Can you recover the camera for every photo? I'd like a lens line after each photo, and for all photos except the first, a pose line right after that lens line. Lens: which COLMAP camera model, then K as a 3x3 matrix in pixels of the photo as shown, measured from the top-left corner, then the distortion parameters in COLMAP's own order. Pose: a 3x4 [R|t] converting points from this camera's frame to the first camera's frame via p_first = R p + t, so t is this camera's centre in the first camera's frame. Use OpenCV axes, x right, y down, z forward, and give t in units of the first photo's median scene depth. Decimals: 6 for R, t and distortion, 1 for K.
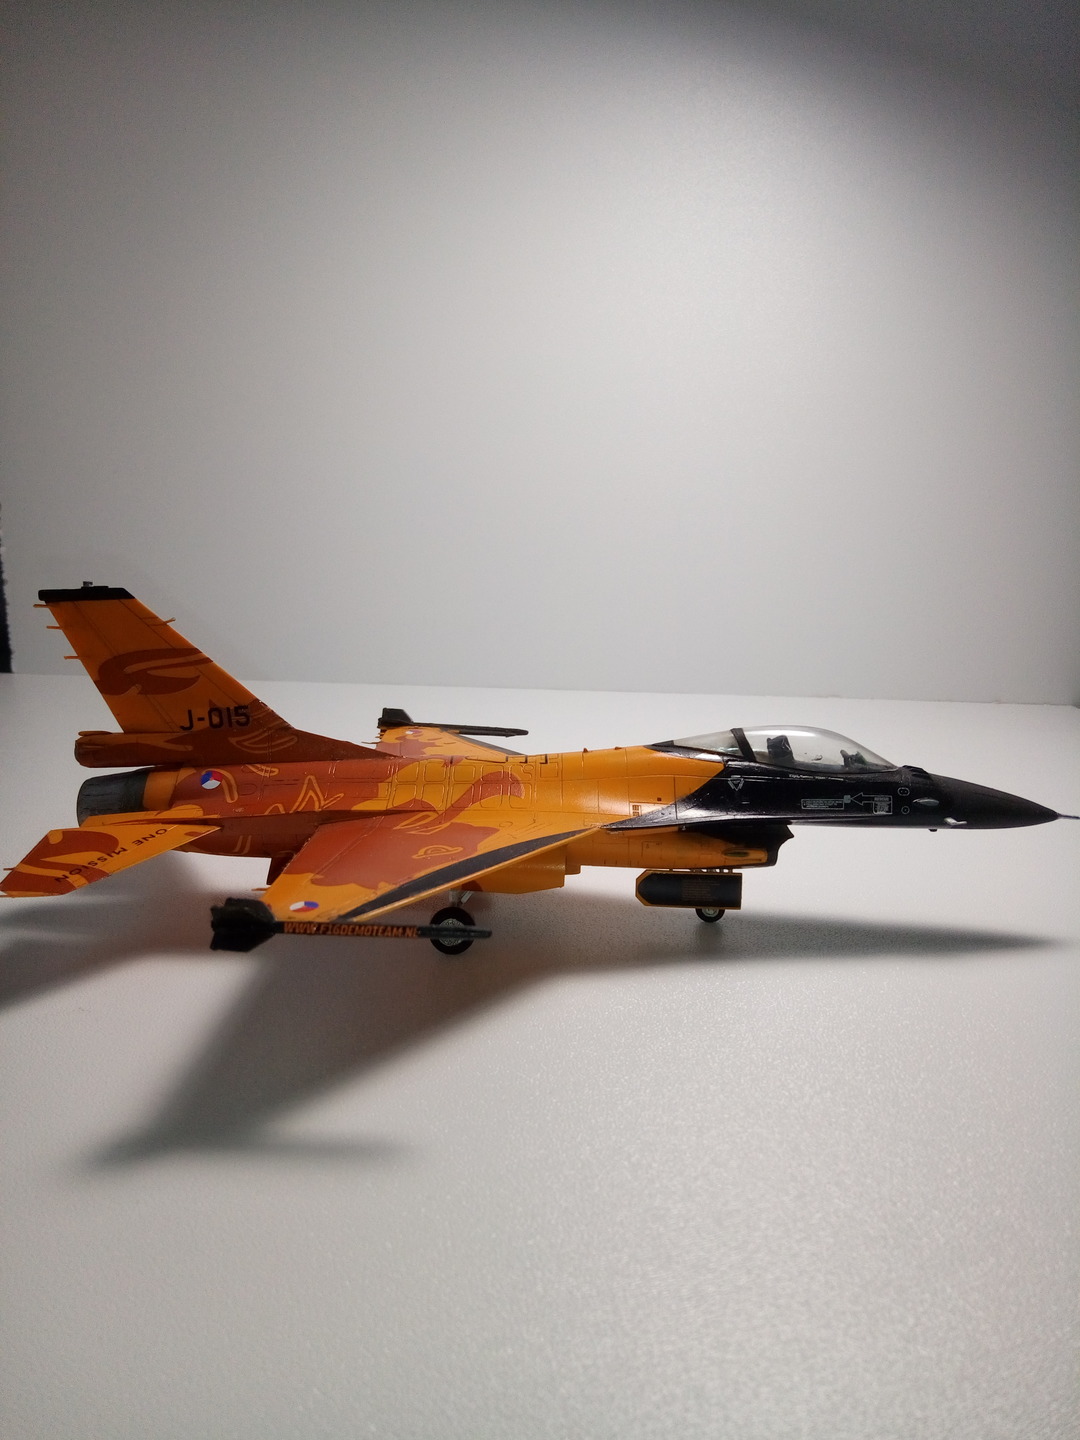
lens RADIAL K [[1114.2, 0, 552.7], [0, 1114.2, 718.1], [0, 0, 1]] dist [0.001634, -0.006449]
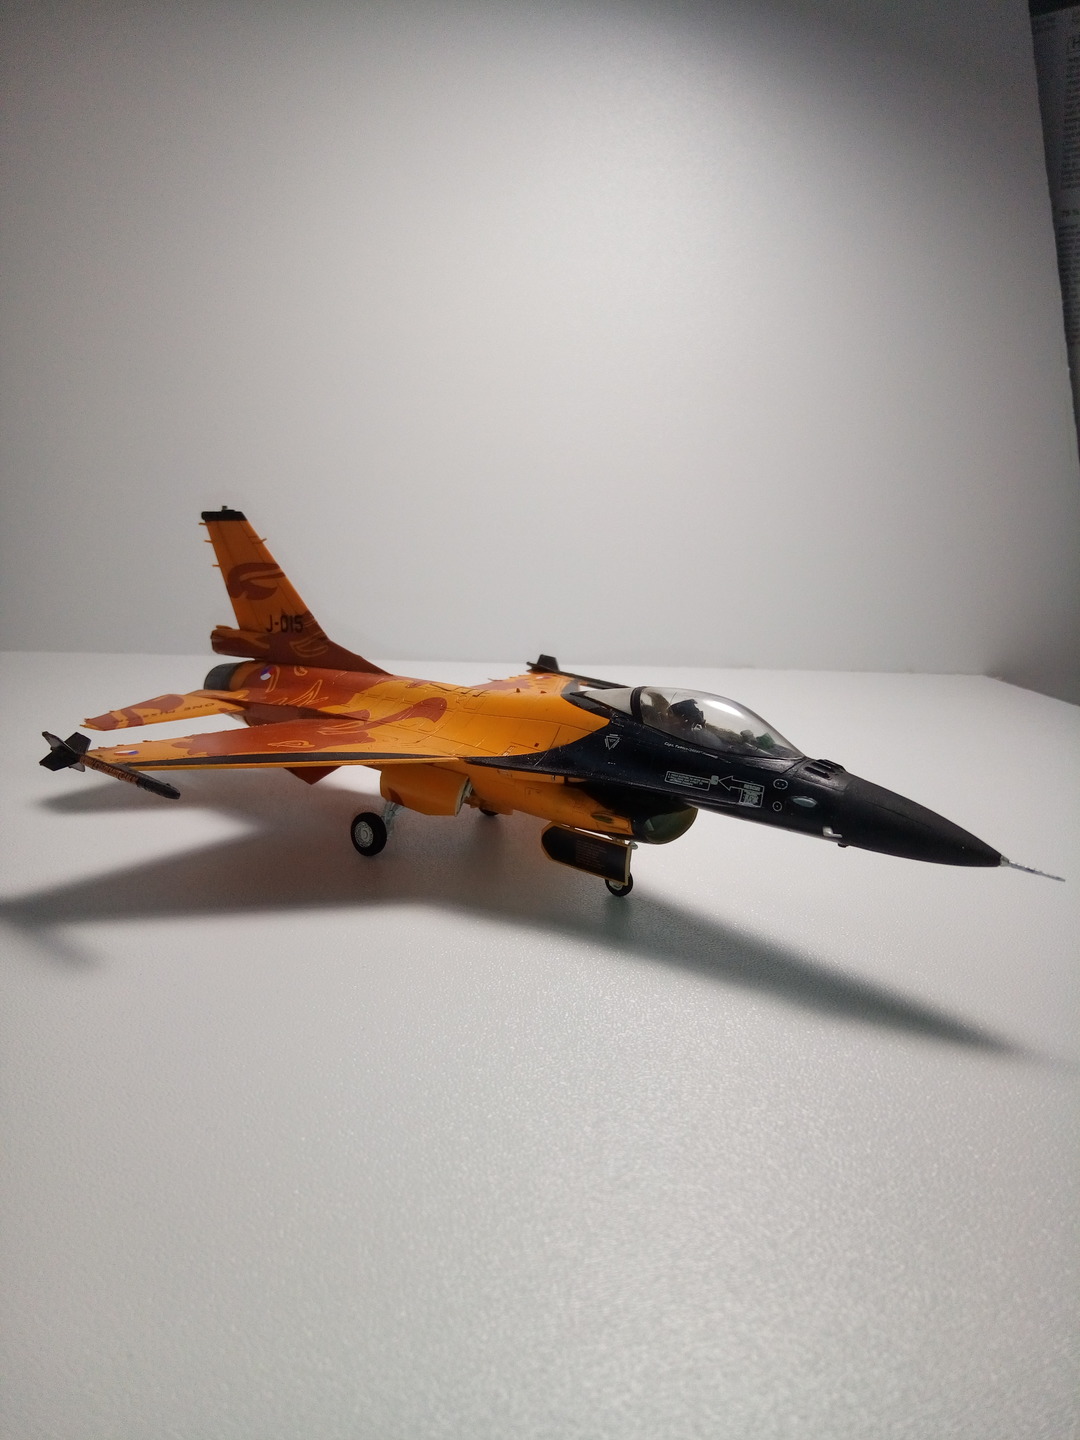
lens RADIAL K [[1114.2, 0, 552.7], [0, 1114.2, 718.1], [0, 0, 1]] dist [0.001634, -0.006449]
pose [[0.773901, 0.140092, -0.617617, 0.672828], [-0.150182, 0.988006, 0.035922, 0.013730], [0.615242, 0.064955, 0.785658, 0.249300]]
